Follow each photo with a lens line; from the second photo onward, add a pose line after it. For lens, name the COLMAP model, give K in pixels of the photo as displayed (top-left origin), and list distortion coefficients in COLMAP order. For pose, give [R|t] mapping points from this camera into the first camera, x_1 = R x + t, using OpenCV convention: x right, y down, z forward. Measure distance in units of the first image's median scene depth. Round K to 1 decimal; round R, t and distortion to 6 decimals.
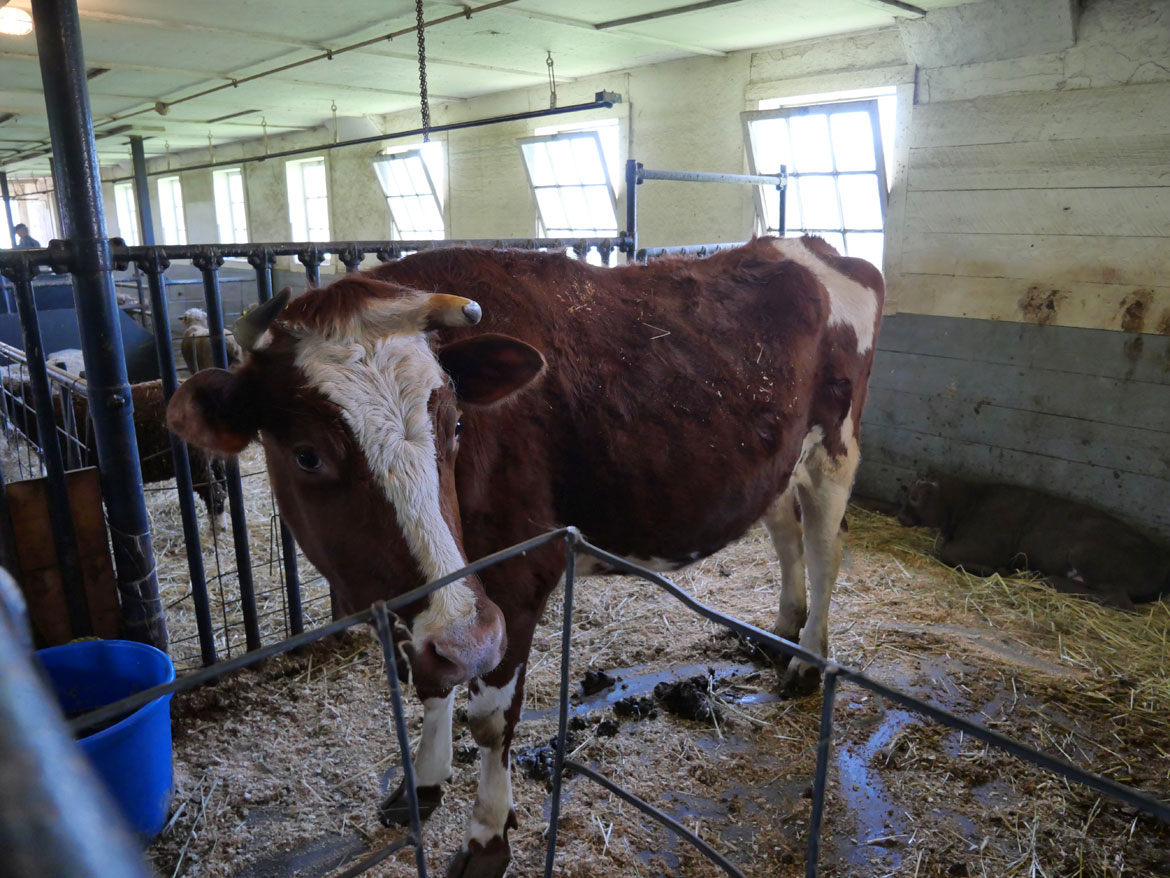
lens RADIAL K [[818.3, 0, 584.0], [0, 818.3, 440.6], [0, 0, 1]] dist [-0.024463, -0.005629]
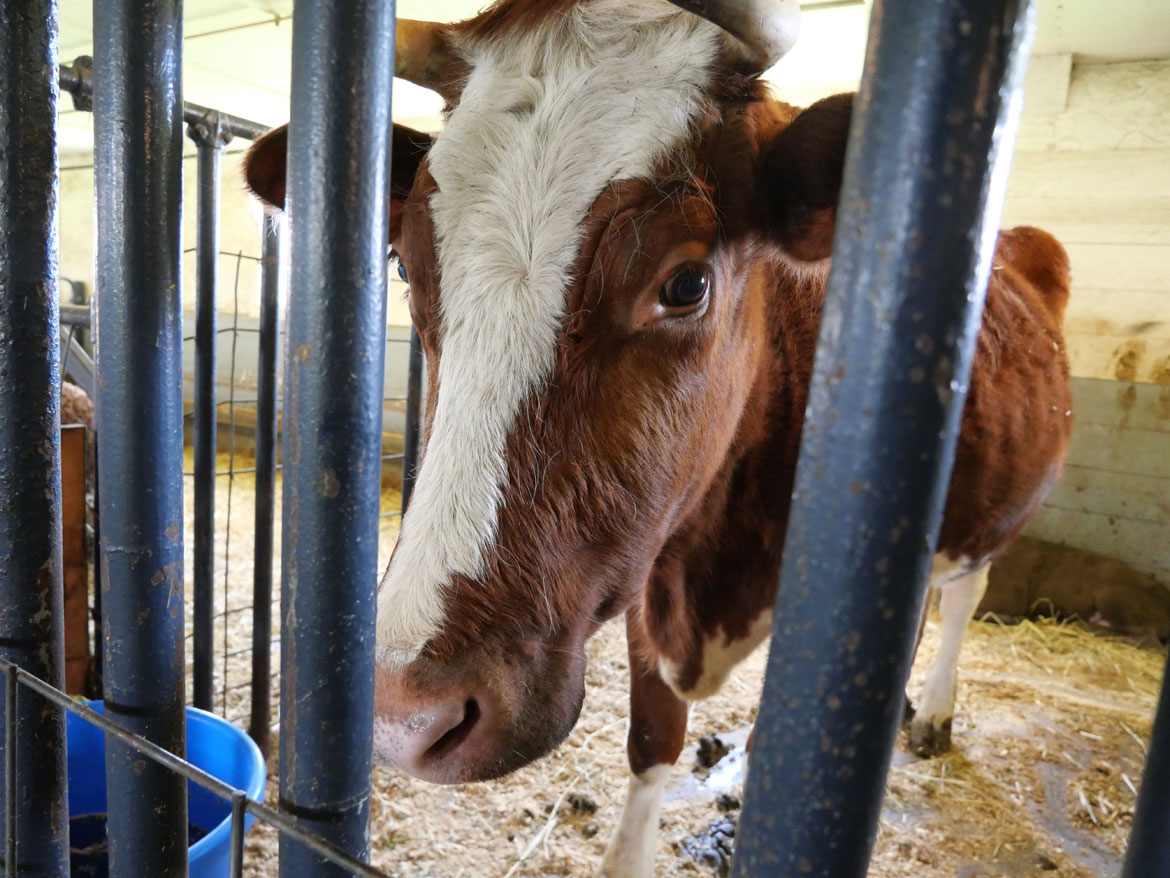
lens RADIAL K [[818.3, 0, 584.5], [0, 818.3, 436.9], [0, 0, 1]] dist [-0.024463, -0.005629]
pose [[0.965677, 0.046293, 0.255587, -0.256446], [-0.014642, 0.992127, -0.124377, 0.076929], [-0.259332, 0.116366, 0.958752, 0.195868]]
